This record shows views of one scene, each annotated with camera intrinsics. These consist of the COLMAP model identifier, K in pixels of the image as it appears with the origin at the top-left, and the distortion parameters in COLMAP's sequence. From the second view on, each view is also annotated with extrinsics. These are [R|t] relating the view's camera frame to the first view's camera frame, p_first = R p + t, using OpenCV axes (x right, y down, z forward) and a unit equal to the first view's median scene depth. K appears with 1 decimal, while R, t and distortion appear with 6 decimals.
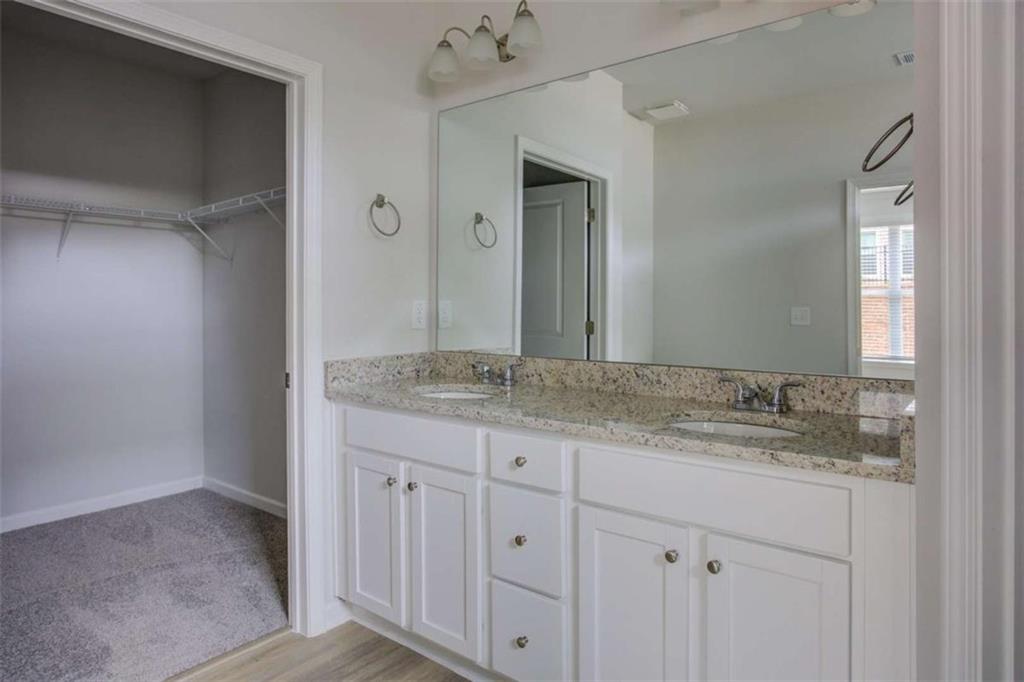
lens RADIAL K [[629.1, 0, 511.6], [0, 629.1, 318.6], [0, 0, 1]] dist [-0.063276, 0.000253]
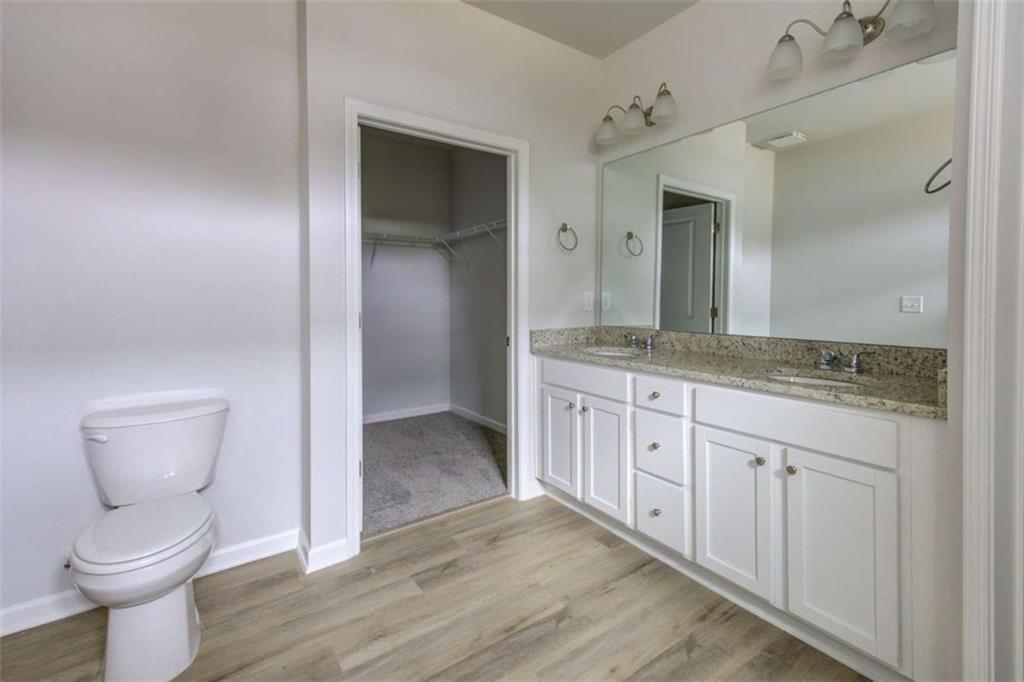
lens RADIAL K [[477.4, 0, 524.4], [0, 477.4, 313.0], [0, 0, 1]] dist [0.058344, 0.000097]
pose [[0.964105, 0.008853, -0.265372, 0.010975], [-0.005494, 0.999895, 0.013395, 0.008055], [0.265463, -0.011456, 0.964053, -0.183163]]
